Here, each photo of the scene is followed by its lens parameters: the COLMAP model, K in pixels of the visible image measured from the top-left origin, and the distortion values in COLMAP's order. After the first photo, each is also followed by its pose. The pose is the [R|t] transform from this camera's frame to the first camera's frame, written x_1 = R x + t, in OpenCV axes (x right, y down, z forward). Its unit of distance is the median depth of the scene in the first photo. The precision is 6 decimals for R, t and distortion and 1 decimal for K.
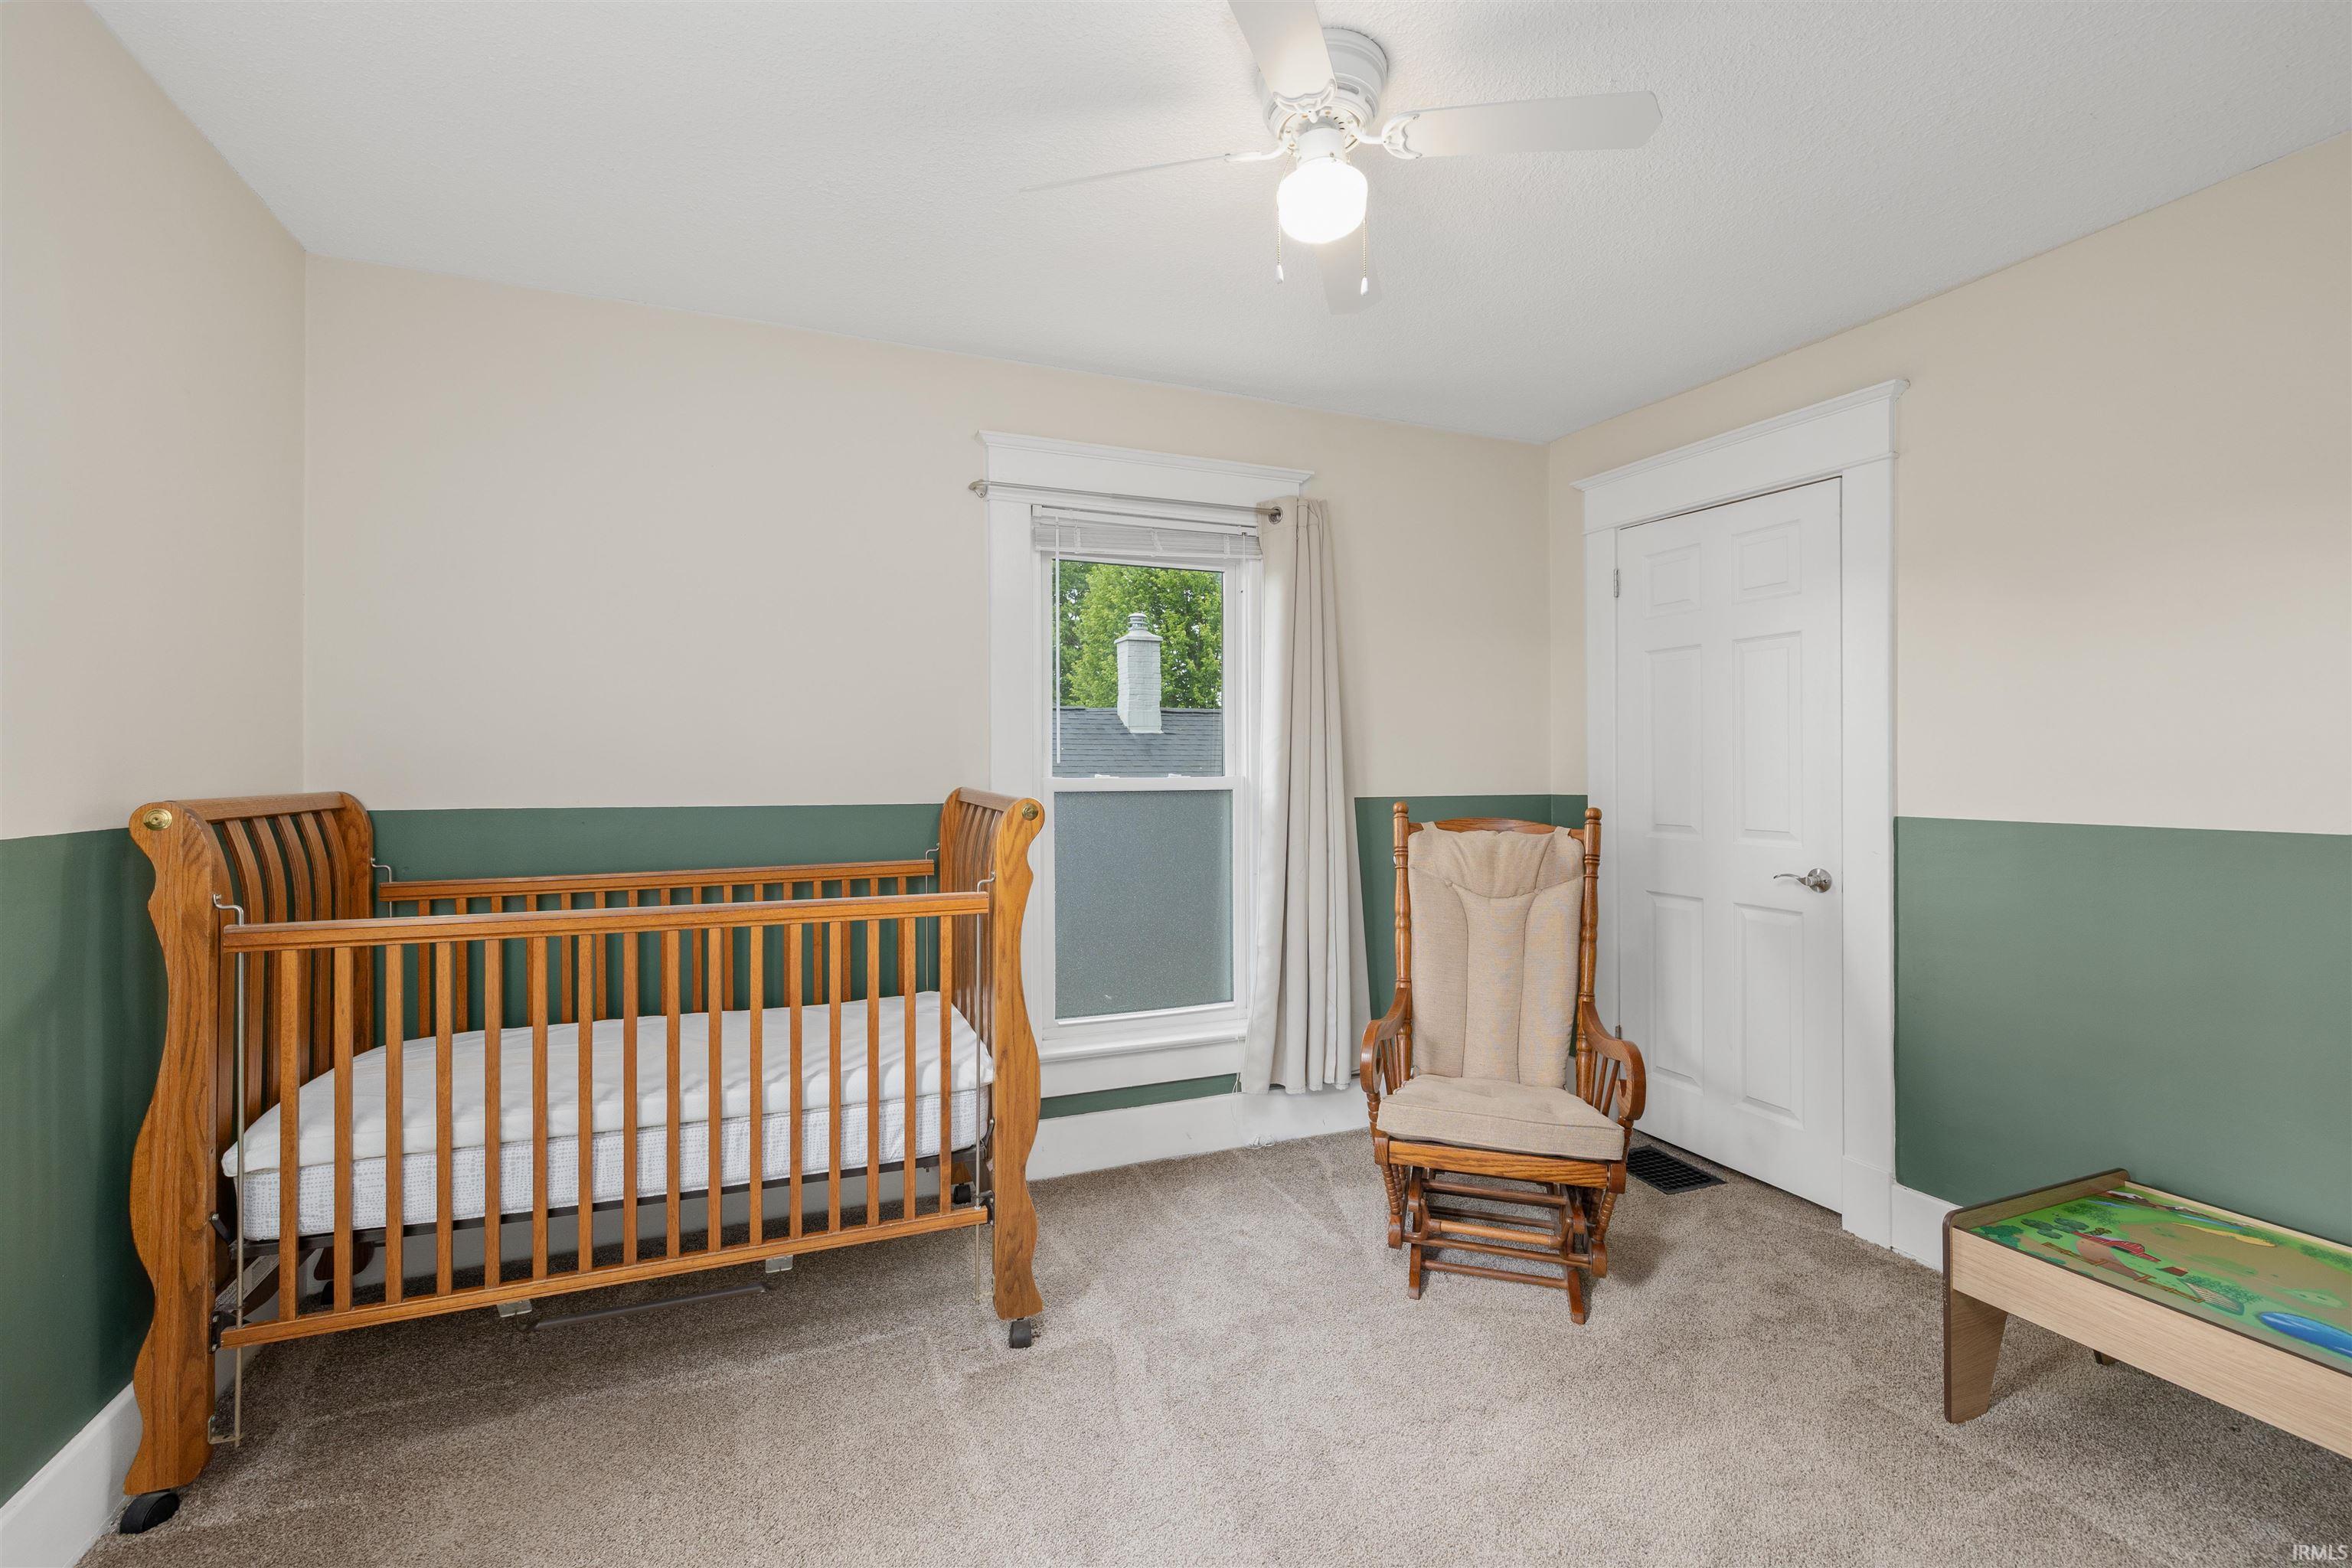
lens RADIAL K [[989.9, 0, 1176.4], [0, 989.9, 772.7], [0, 0, 1]] dist [-0.001000, 0.000582]
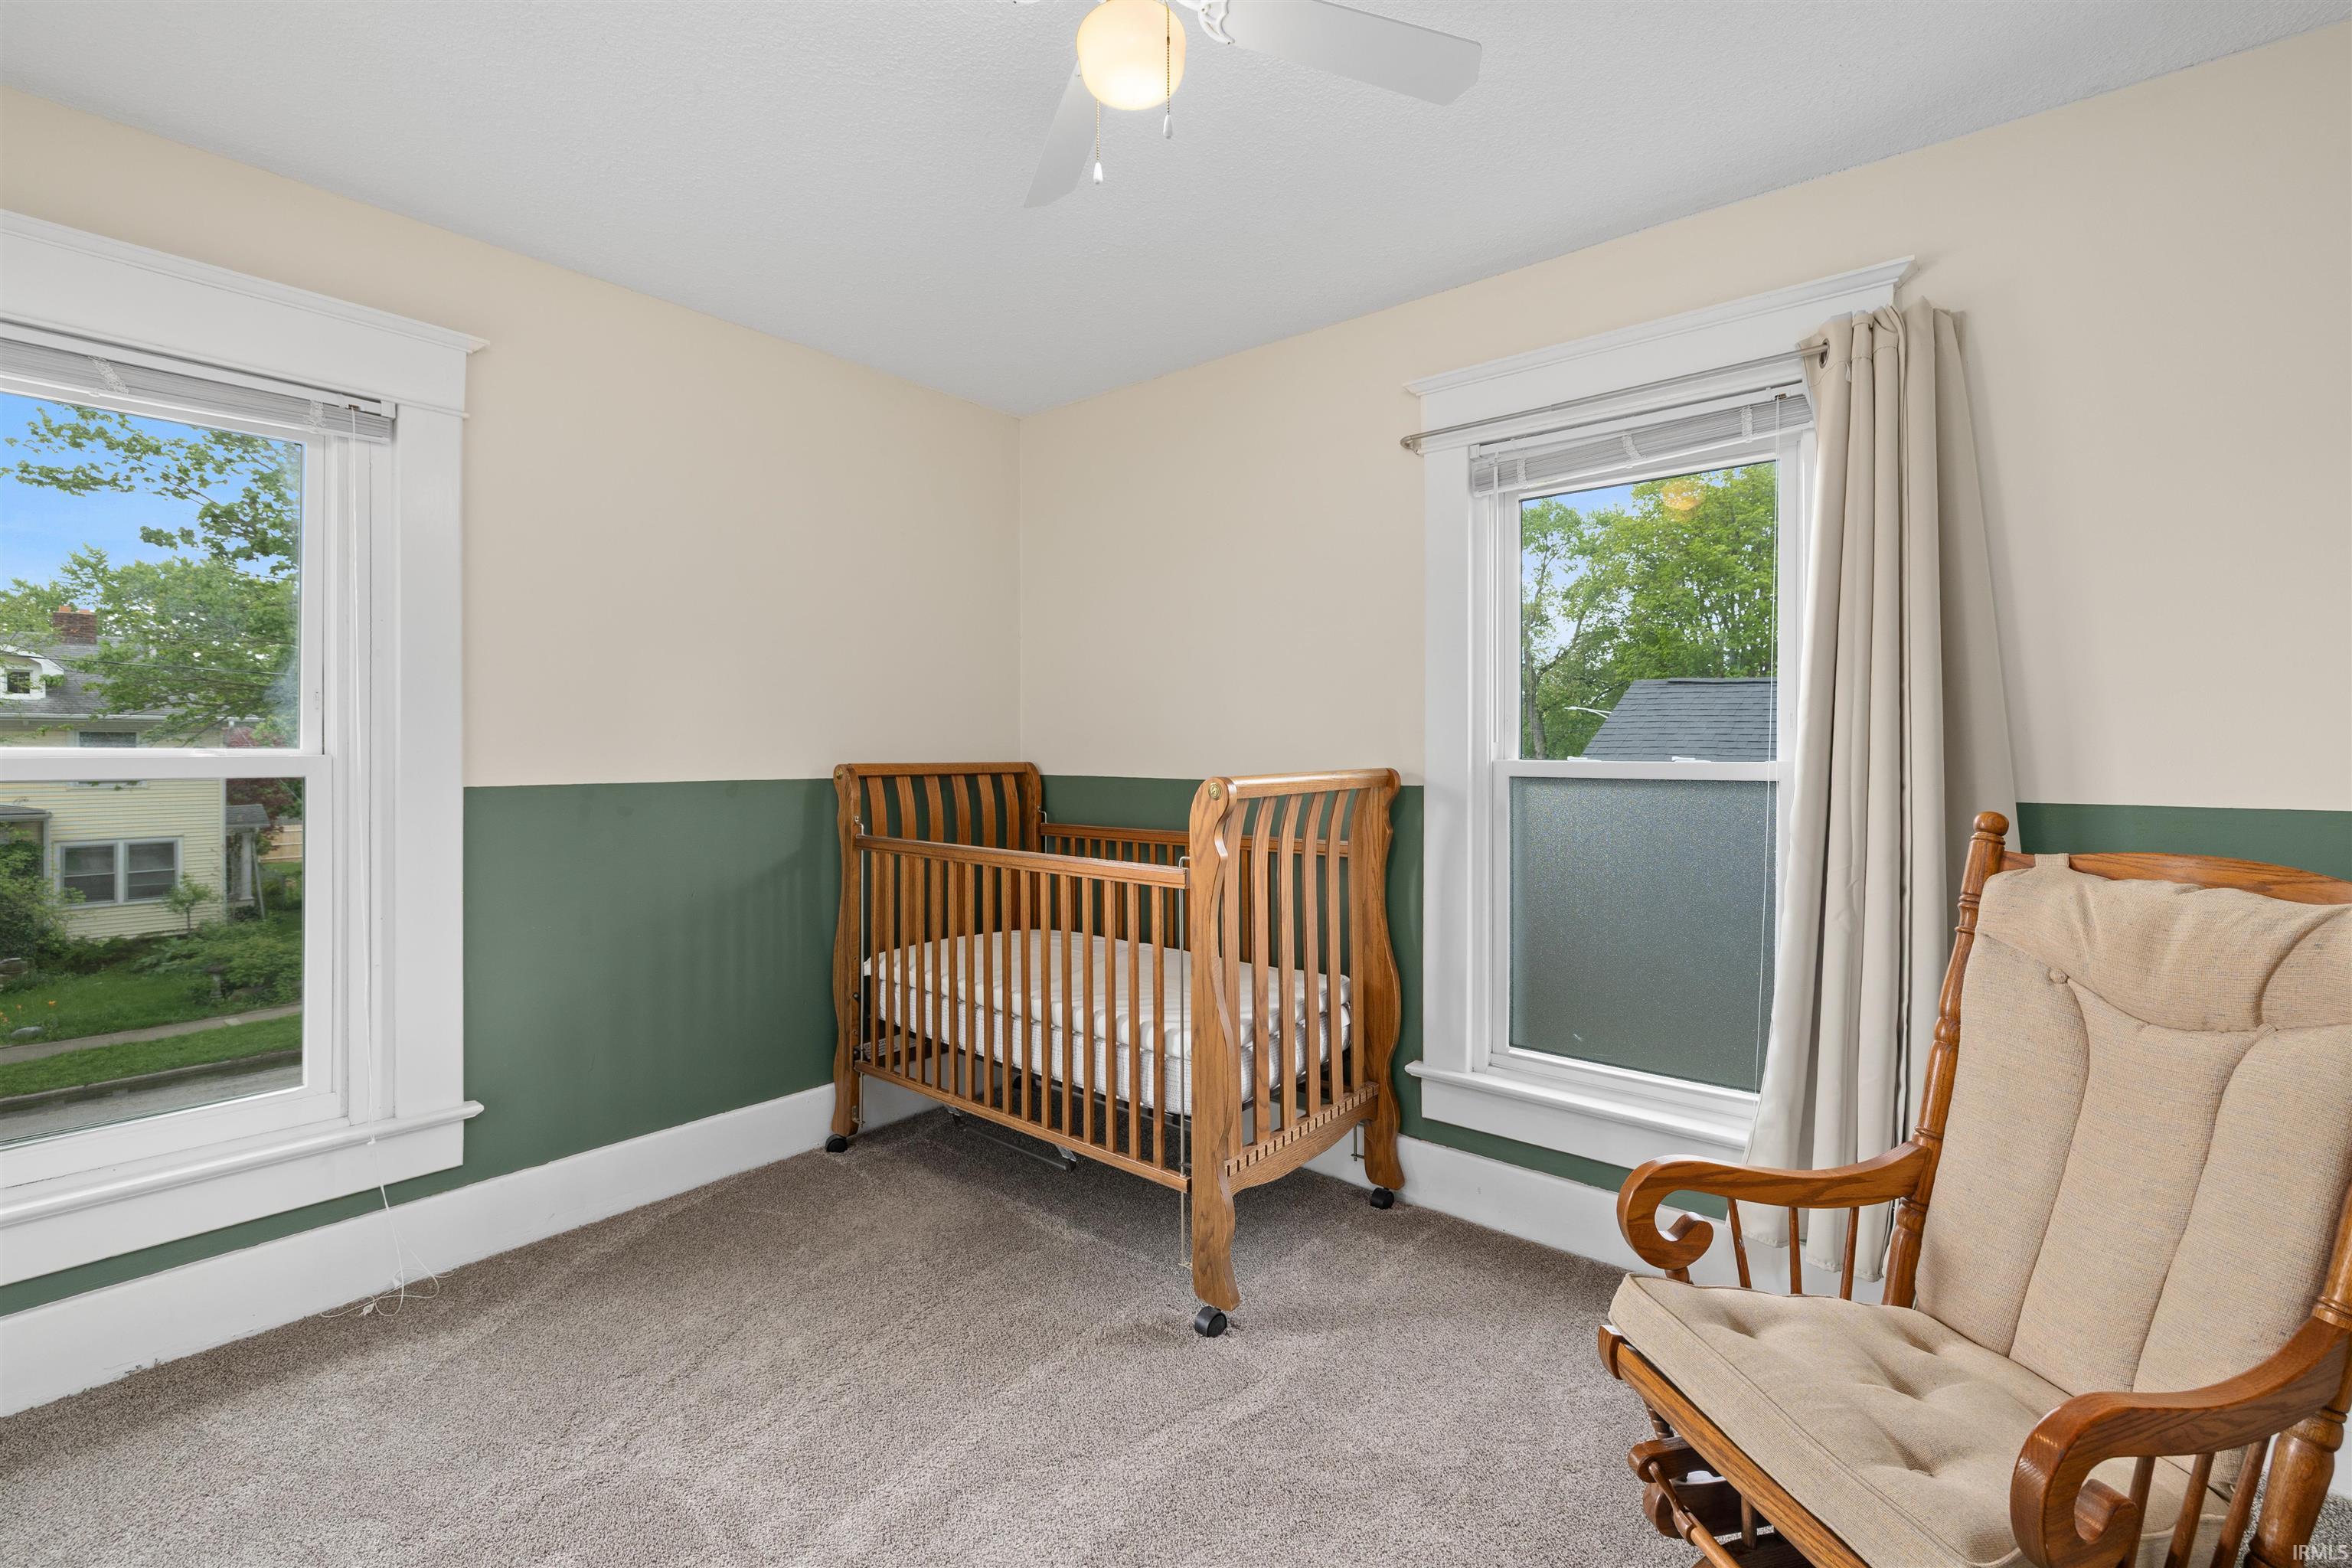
lens RADIAL K [[989.9, 0, 1178.0], [0, 989.9, 761.6], [0, 0, 1]] dist [-0.001000, 0.000582]
pose [[0.492738, 0.013950, -0.870066, 0.651073], [-0.009182, 0.999899, 0.010832, -0.000095], [0.870129, 0.002651, 0.492816, 0.467689]]
